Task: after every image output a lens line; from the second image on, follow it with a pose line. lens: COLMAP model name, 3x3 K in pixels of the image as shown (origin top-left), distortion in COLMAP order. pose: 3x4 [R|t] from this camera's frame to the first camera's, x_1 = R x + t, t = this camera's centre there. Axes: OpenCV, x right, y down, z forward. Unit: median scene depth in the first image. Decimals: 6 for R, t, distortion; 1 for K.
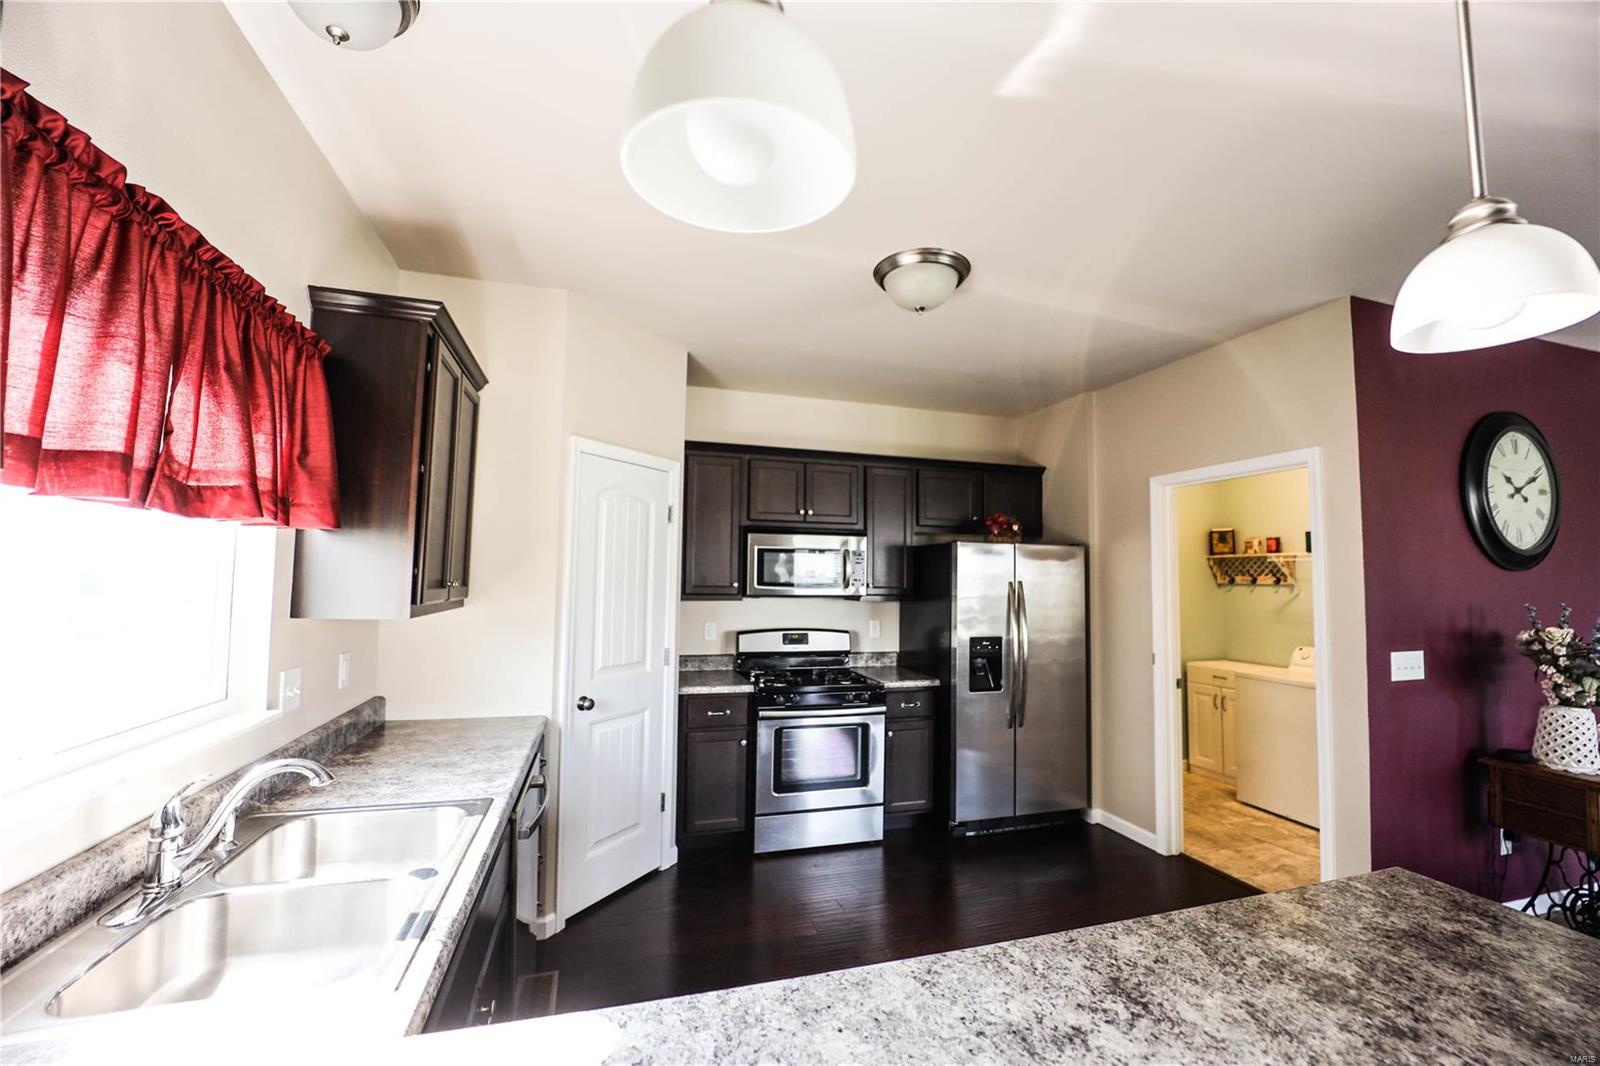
lens RADIAL K [[644.0, 0, 805.7], [0, 644.0, 535.4], [0, 0, 1]] dist [-0.025011, 0.003096]
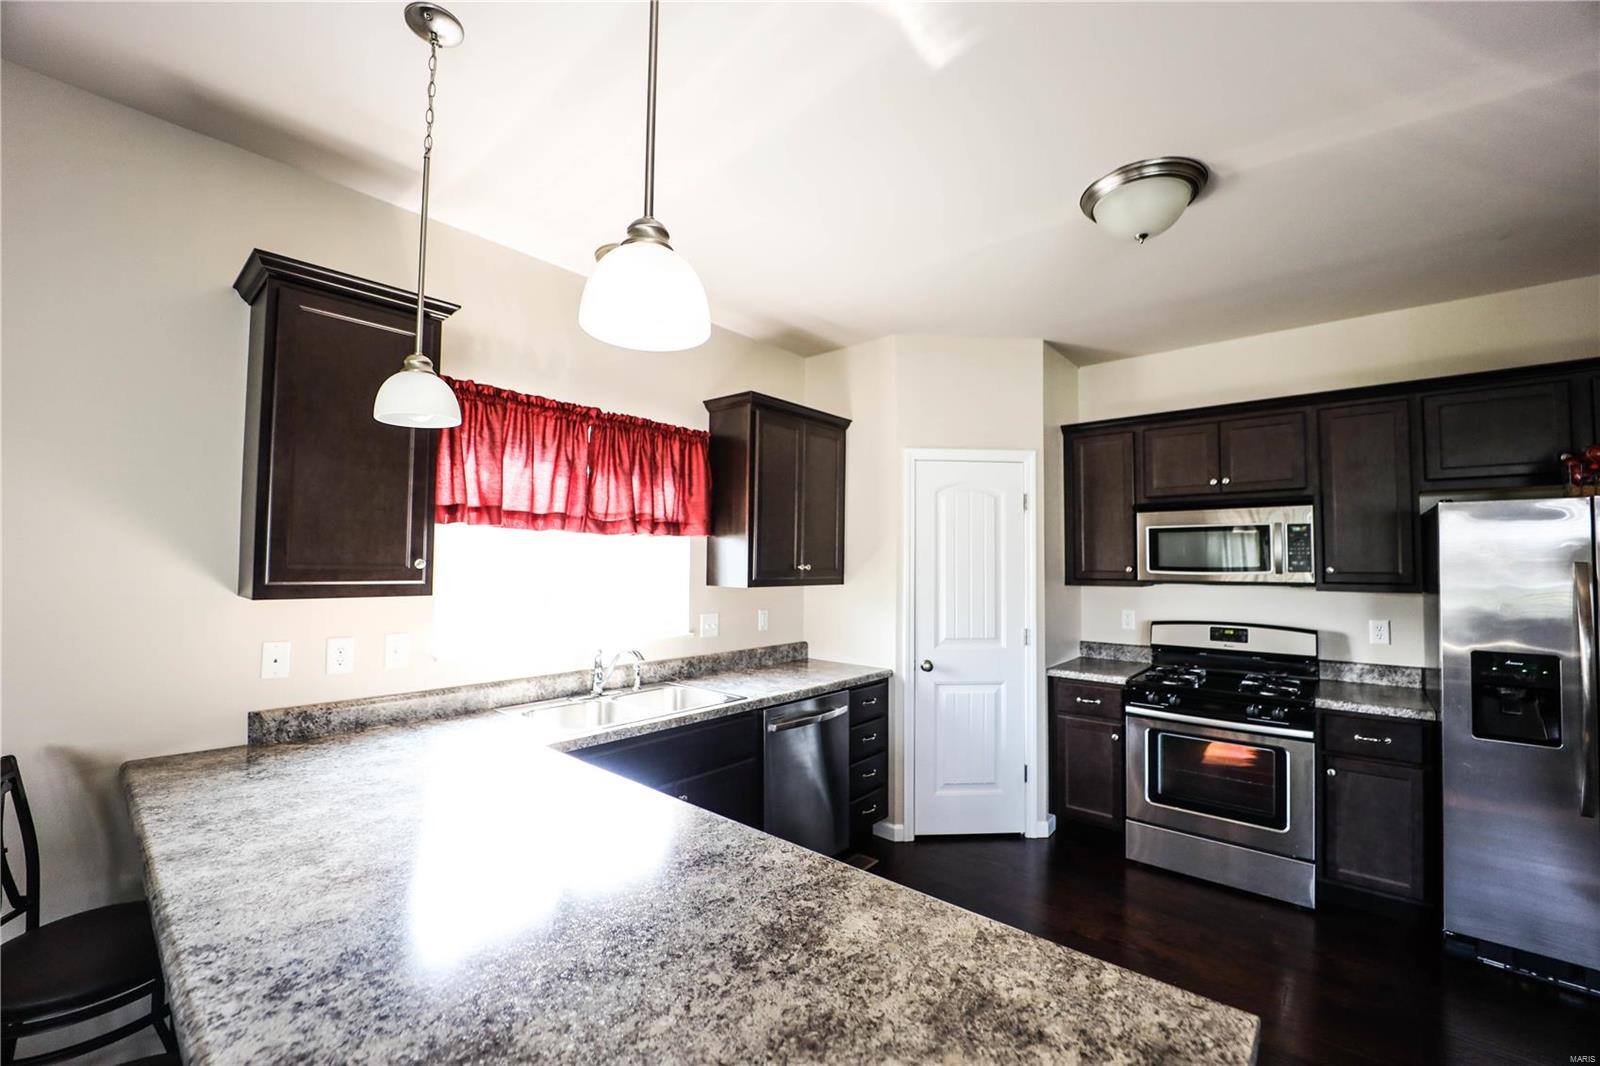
lens RADIAL K [[644.0, 0, 798.0], [0, 644.0, 535.9], [0, 0, 1]] dist [-0.025011, 0.003096]
pose [[0.530690, -0.048053, -0.846203, 0.473073], [0.058924, 0.998068, -0.019723, 0.021068], [0.845515, -0.039395, 0.532496, 0.124776]]
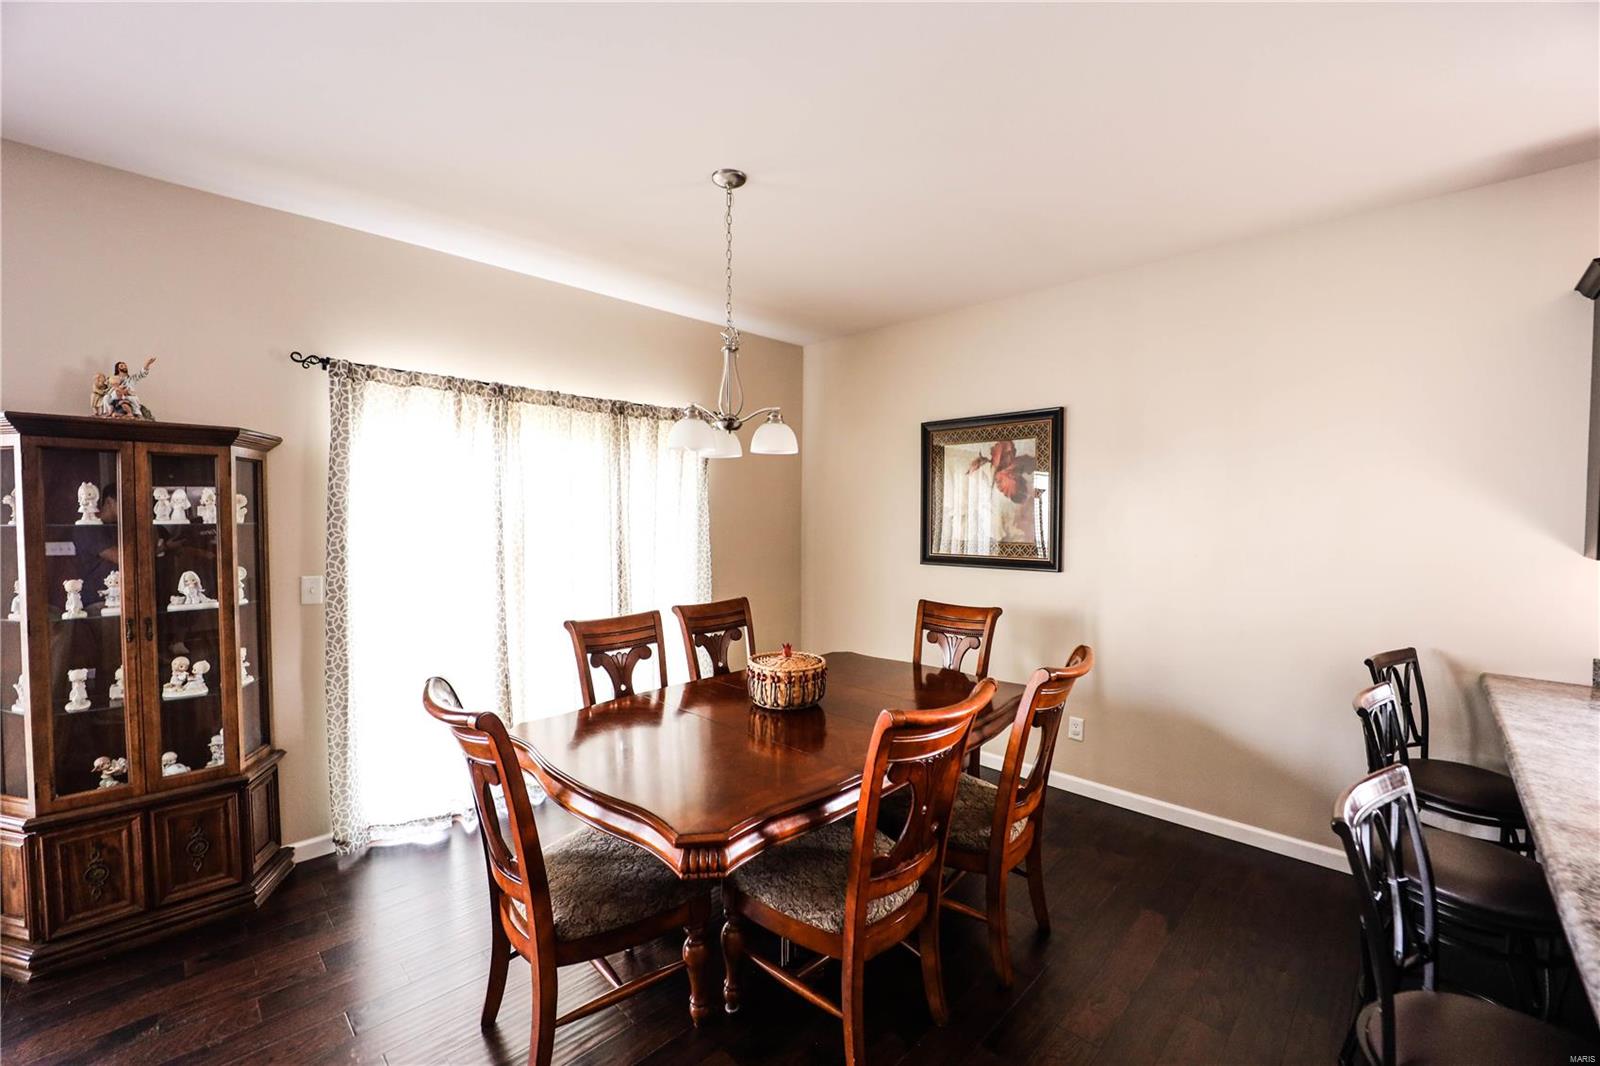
lens RADIAL K [[644.0, 0, 793.2], [0, 644.0, 543.8], [0, 0, 1]] dist [-0.025011, 0.003096]
pose [[-0.882666, -0.000904, -0.469999, 0.812691], [0.013901, 0.999510, -0.028029, 0.028807], [0.469794, -0.031274, -0.882222, 0.198655]]
